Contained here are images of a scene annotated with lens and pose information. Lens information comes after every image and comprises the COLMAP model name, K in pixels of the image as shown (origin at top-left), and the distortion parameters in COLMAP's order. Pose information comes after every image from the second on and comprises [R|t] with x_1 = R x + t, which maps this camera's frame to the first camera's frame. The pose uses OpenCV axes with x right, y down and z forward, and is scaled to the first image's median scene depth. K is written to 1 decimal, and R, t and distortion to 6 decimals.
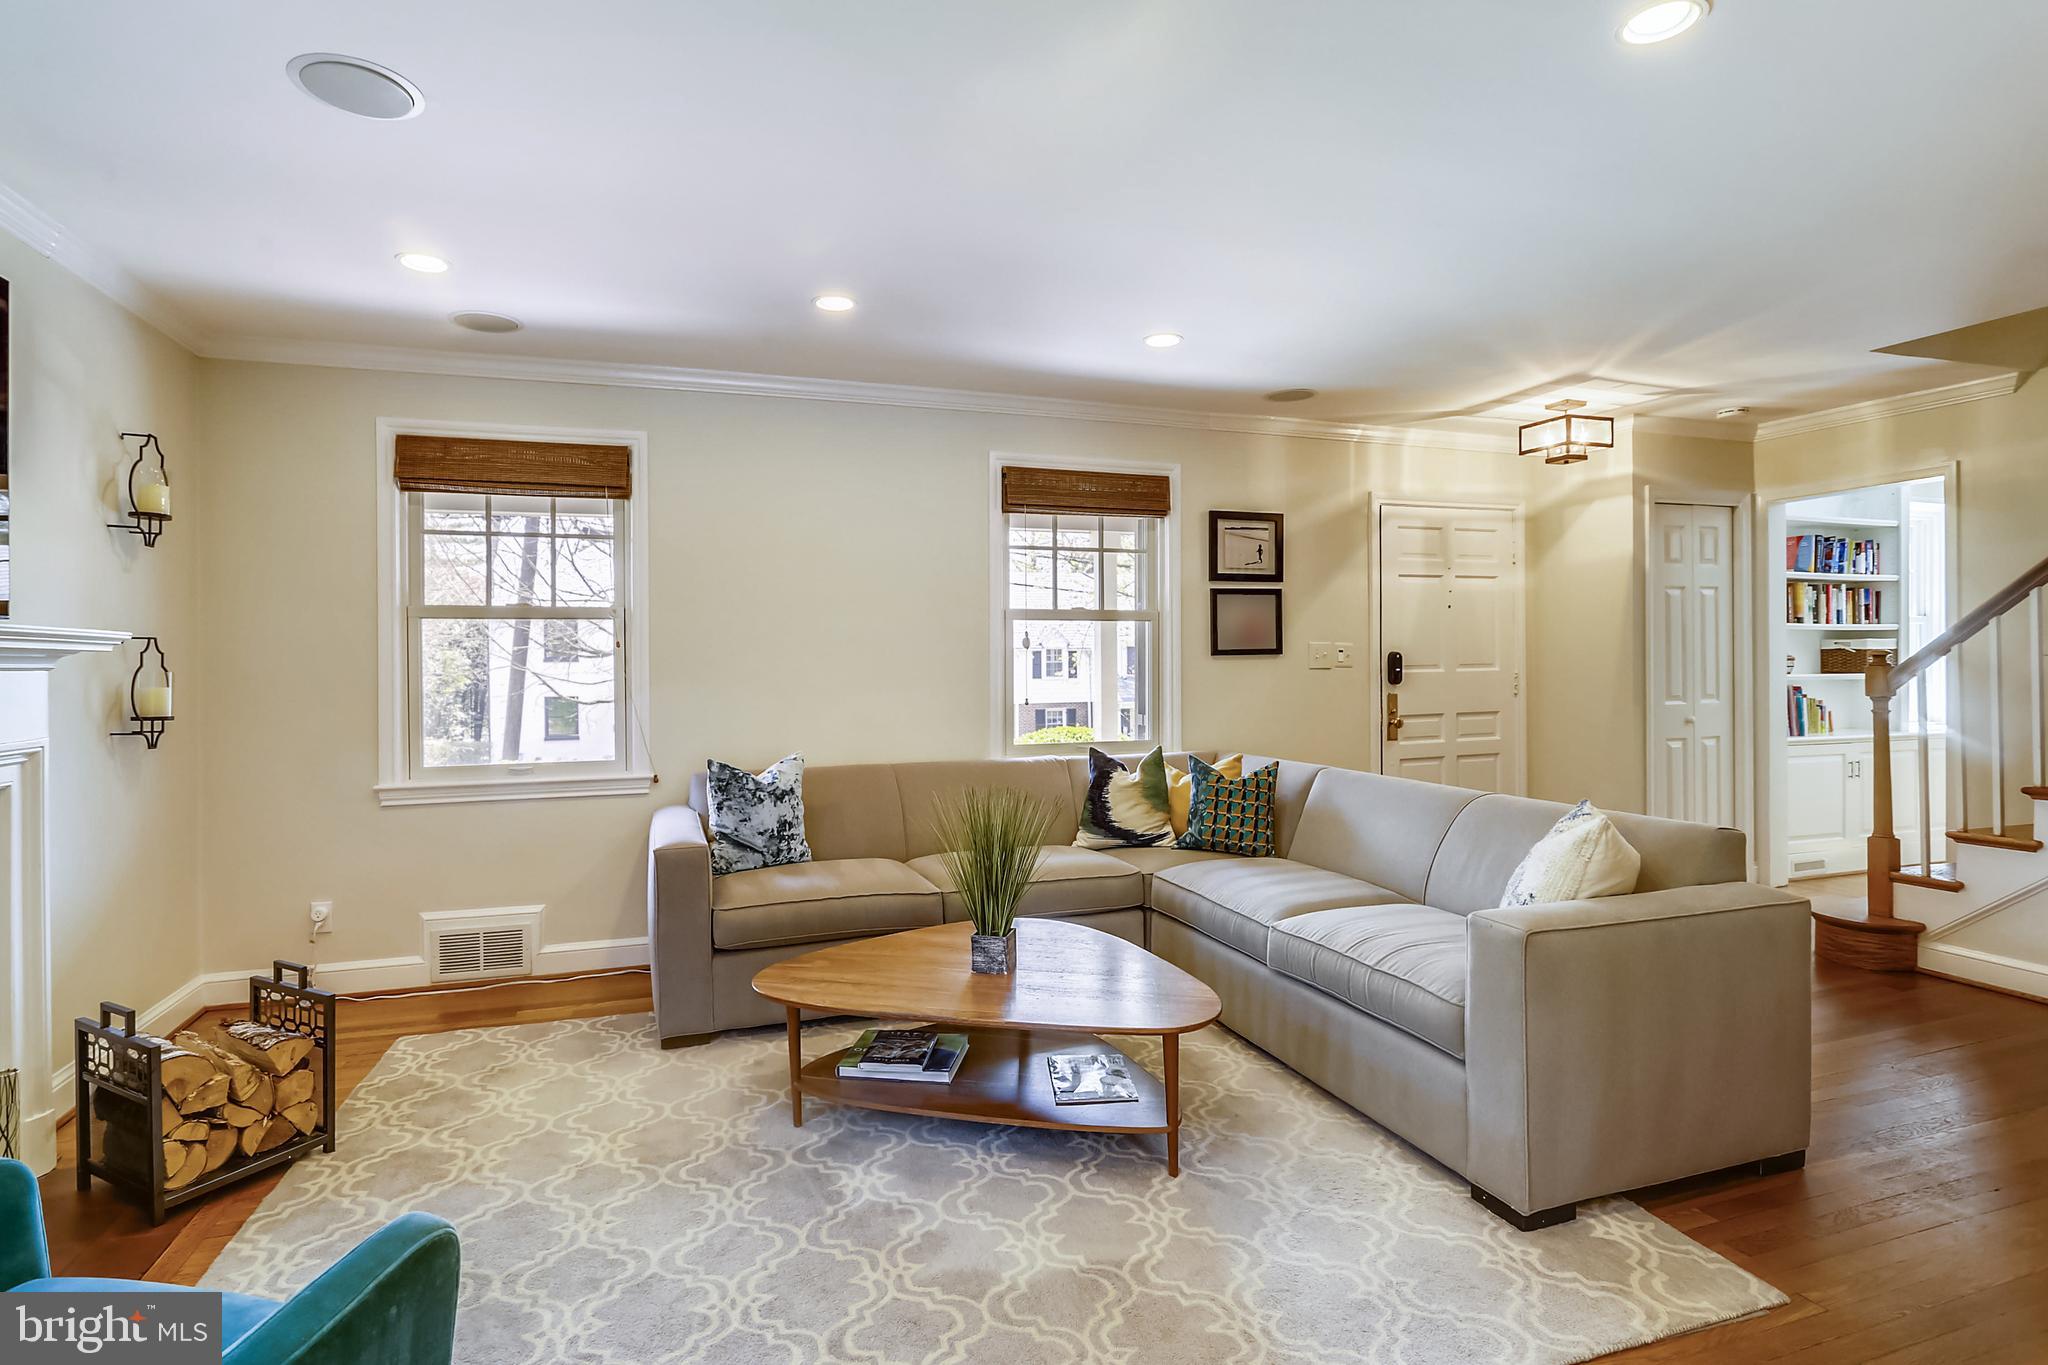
lens RADIAL K [[1003.1, 0, 995.2], [0, 1003.1, 666.0], [0, 0, 1]] dist [-0.034977, 0.005472]
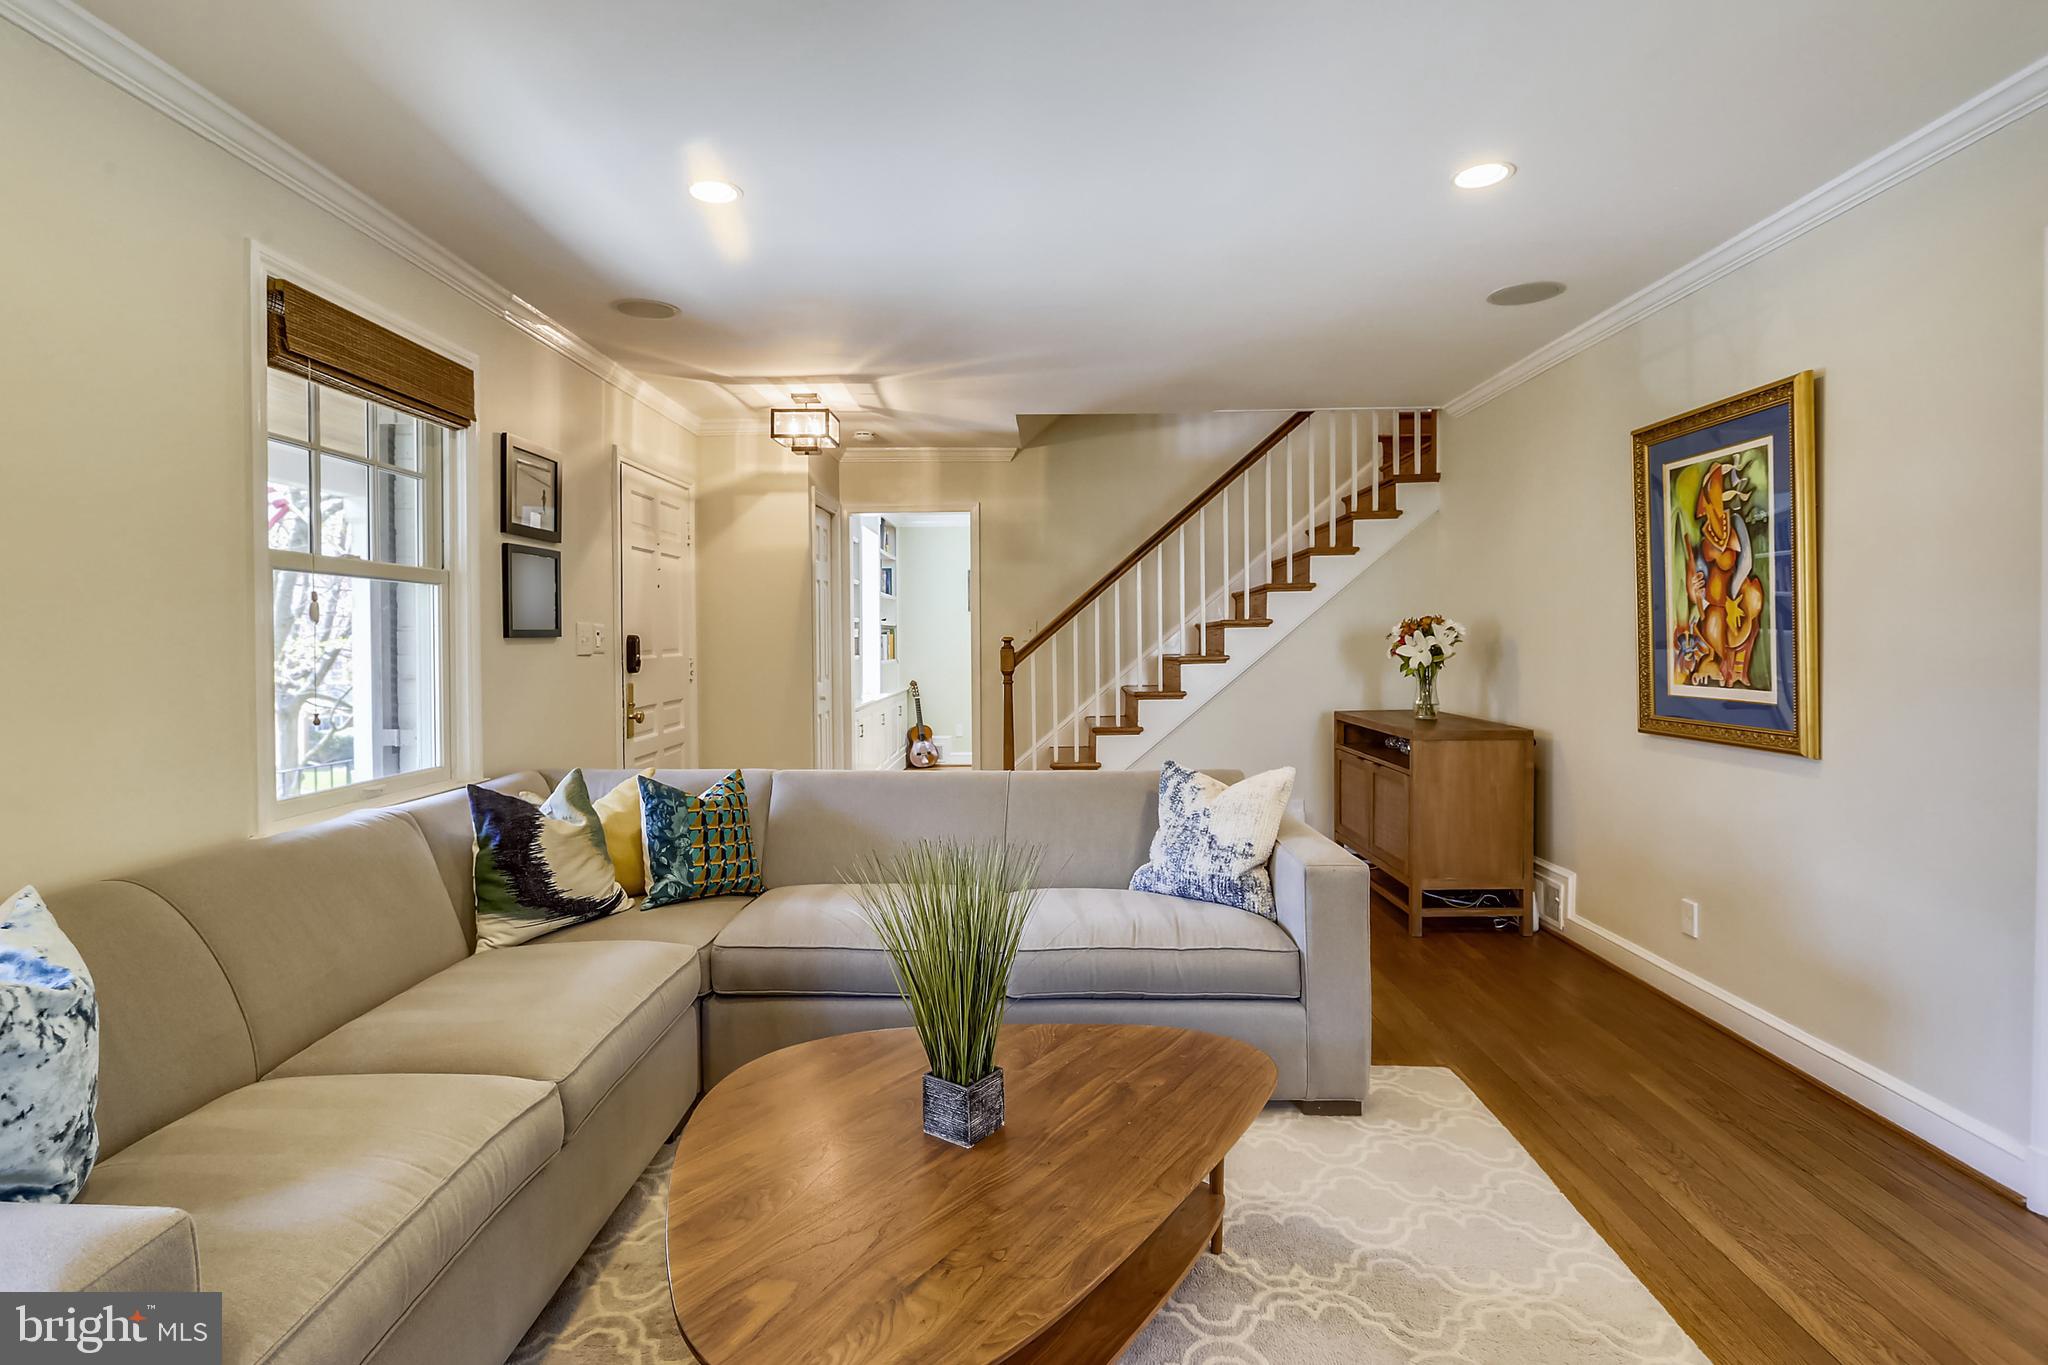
lens RADIAL K [[1003.1, 0, 1011.2], [0, 1003.1, 652.7], [0, 0, 1]] dist [-0.034977, 0.005472]
pose [[0.342339, -0.005515, 0.939560, -0.330403], [0.005537, 0.999977, 0.003852, -0.000134], [-0.939560, 0.003884, 0.342362, 0.434047]]
